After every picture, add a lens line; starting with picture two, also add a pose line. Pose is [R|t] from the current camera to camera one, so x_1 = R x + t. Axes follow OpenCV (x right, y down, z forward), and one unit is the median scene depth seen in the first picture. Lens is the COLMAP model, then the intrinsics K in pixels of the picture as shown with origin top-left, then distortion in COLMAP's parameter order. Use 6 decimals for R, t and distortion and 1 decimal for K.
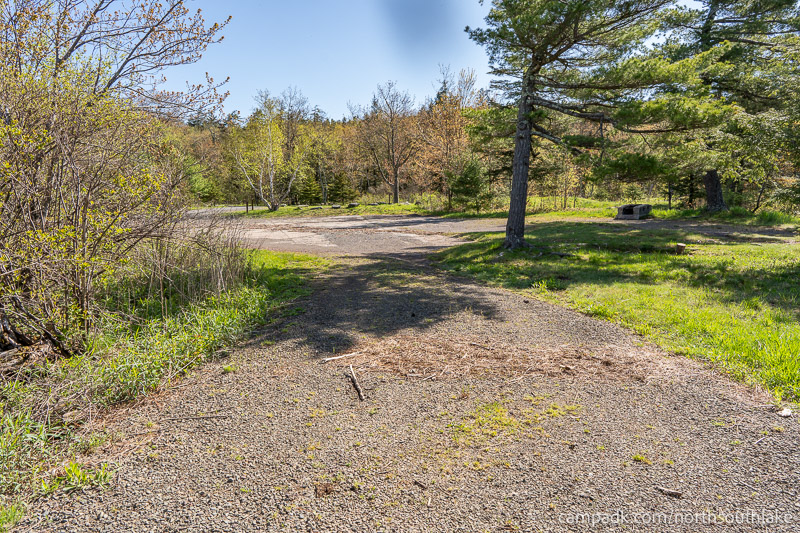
lens RADIAL K [[542.7, 0, 400.8], [0, 542.7, 267.8], [0, 0, 1]] dist [0.000689, 0.001857]
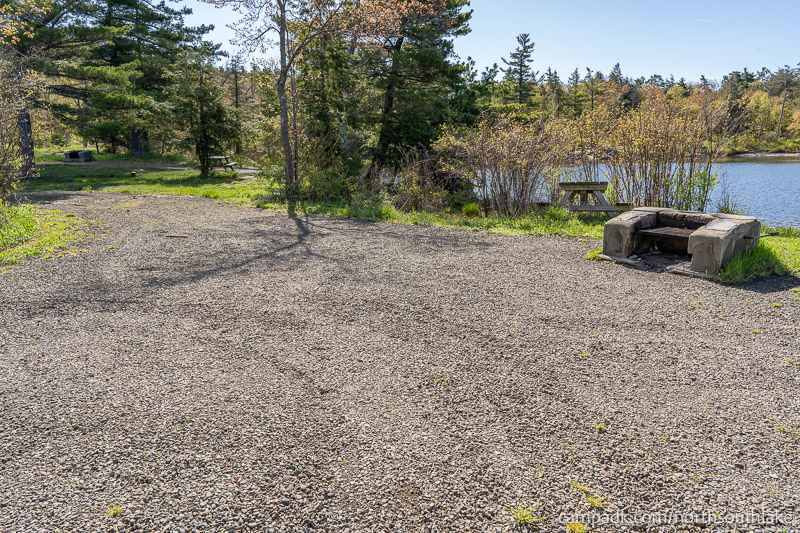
lens RADIAL K [[542.7, 0, 399.5], [0, 542.7, 265.5], [0, 0, 1]] dist [0.000689, 0.001857]
pose [[0.547840, -0.180656, 0.816844, -0.267424], [0.106855, 0.983519, 0.145853, 0.048007], [-0.829731, 0.007380, 0.558115, -0.373341]]
